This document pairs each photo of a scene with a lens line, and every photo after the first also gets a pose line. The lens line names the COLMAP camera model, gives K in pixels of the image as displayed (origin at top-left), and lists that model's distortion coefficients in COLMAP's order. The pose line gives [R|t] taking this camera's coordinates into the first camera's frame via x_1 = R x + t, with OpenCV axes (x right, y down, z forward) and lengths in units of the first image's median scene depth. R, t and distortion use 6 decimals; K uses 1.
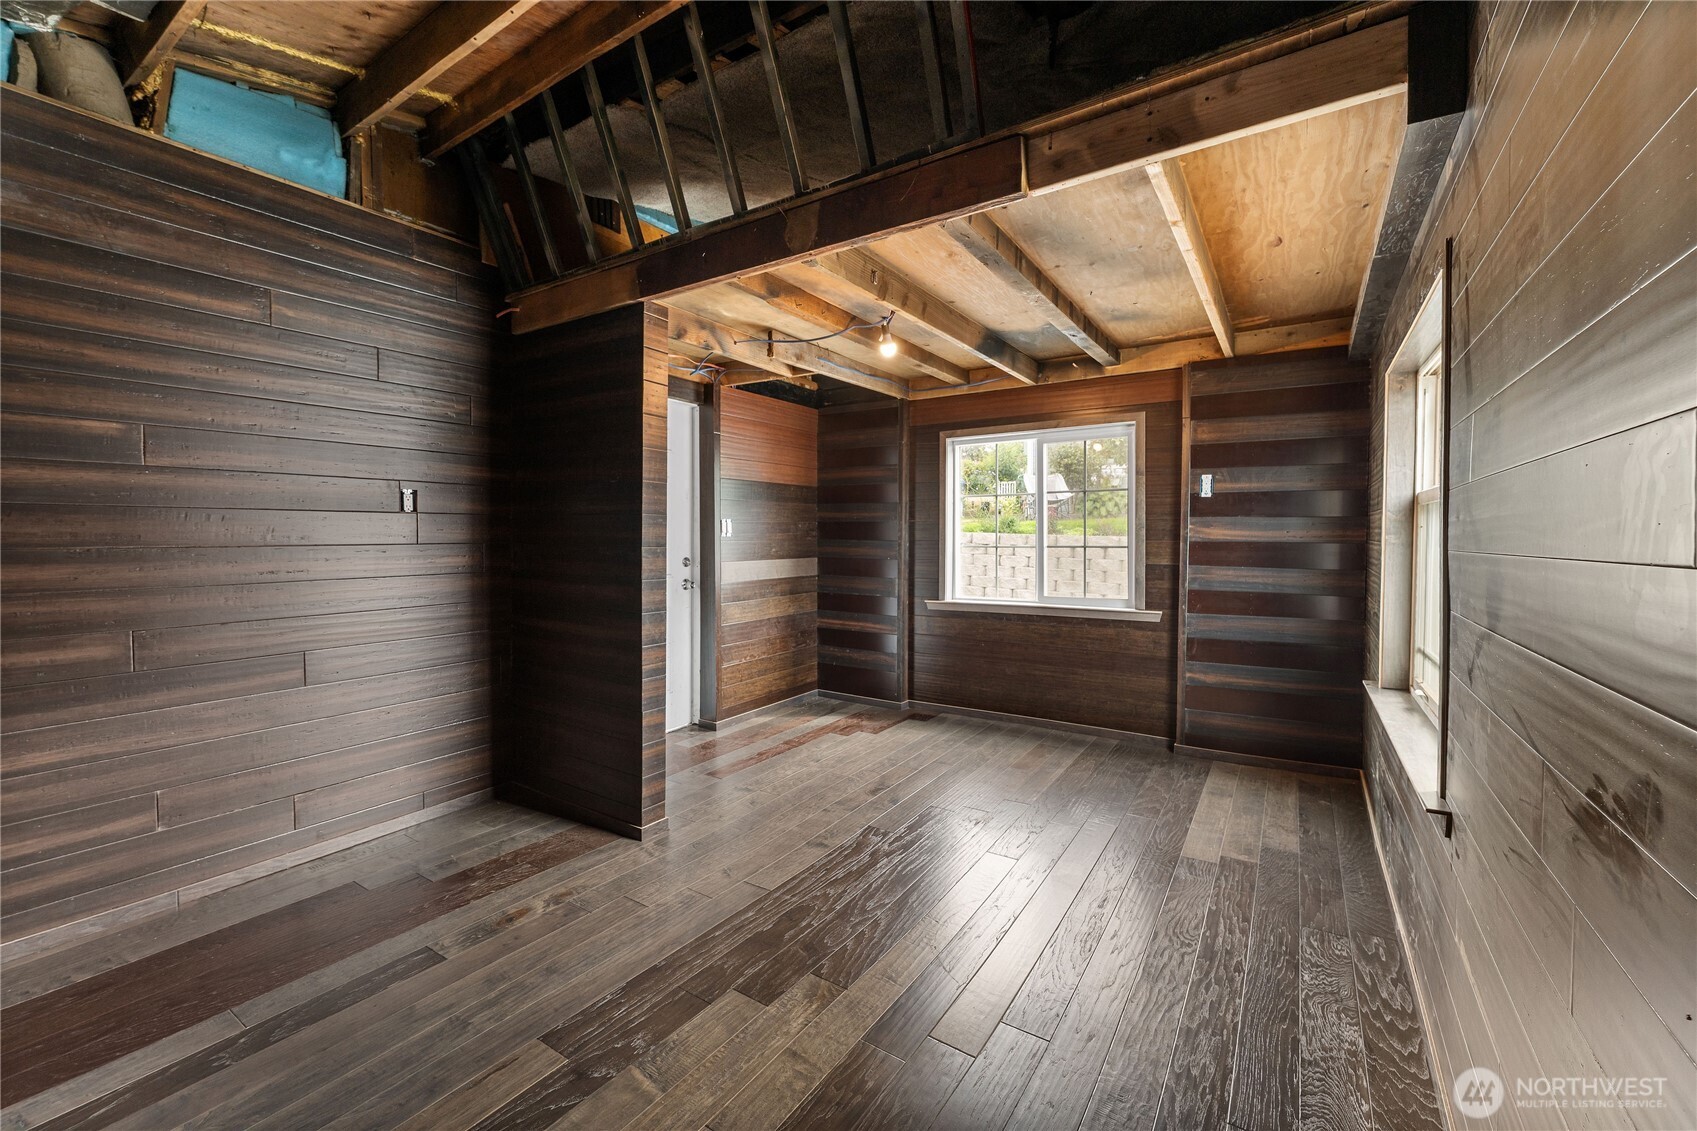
lens RADIAL K [[692.3, 0, 848.5], [0, 692.3, 565.5], [0, 0, 1]] dist [-0.000223, 0.000002]
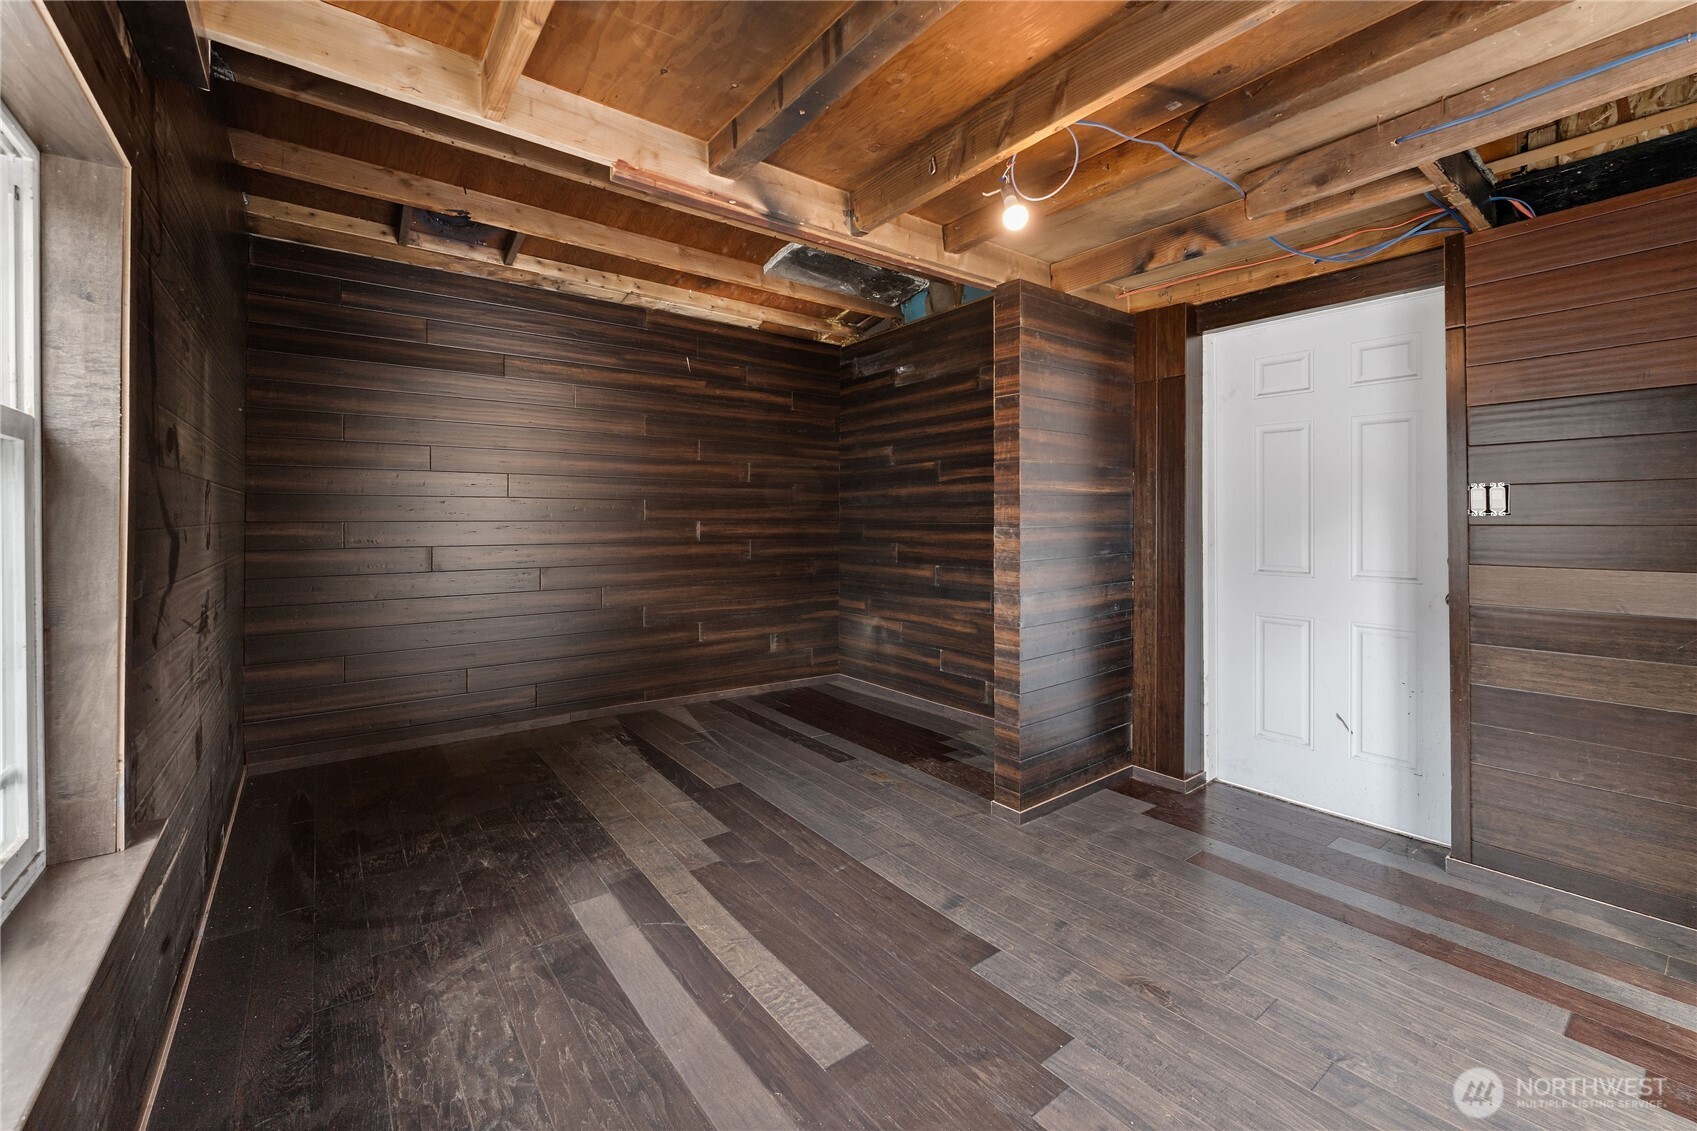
lens RADIAL K [[700.3, 0, 852.2], [0, 700.3, 526.9], [0, 0, 1]] dist [0.000111, 0.000005]
pose [[-0.331287, 0.008540, -0.943491, 0.733357], [-0.039544, 0.998955, 0.022927, -0.040867], [0.942701, 0.044905, -0.330603, 1.110895]]
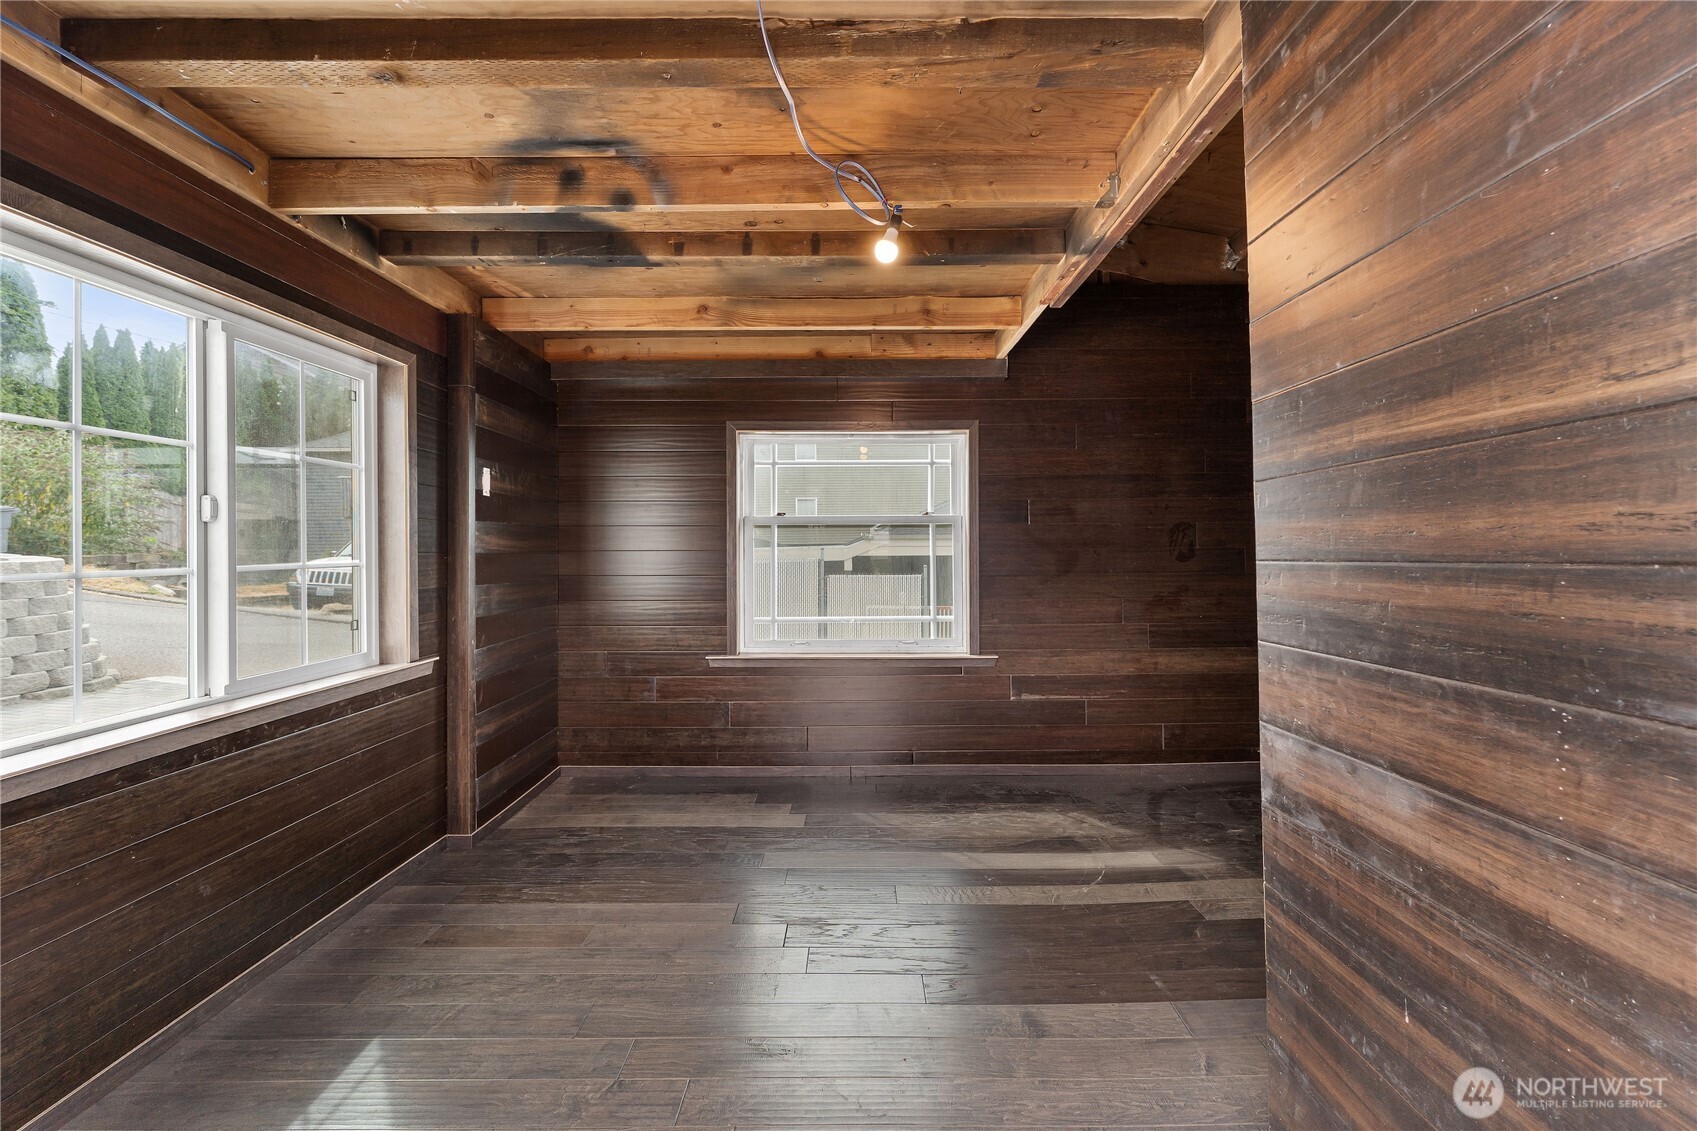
lens RADIAL K [[688.6, 0, 852.5], [0, 688.6, 543.8], [0, 0, 1]] dist [0.000320, 0.000199]
pose [[-0.545852, 0.006922, 0.837853, -0.477470], [0.042114, 0.998929, 0.019184, -0.057090], [-0.836823, 0.045757, -0.545558, 1.431908]]
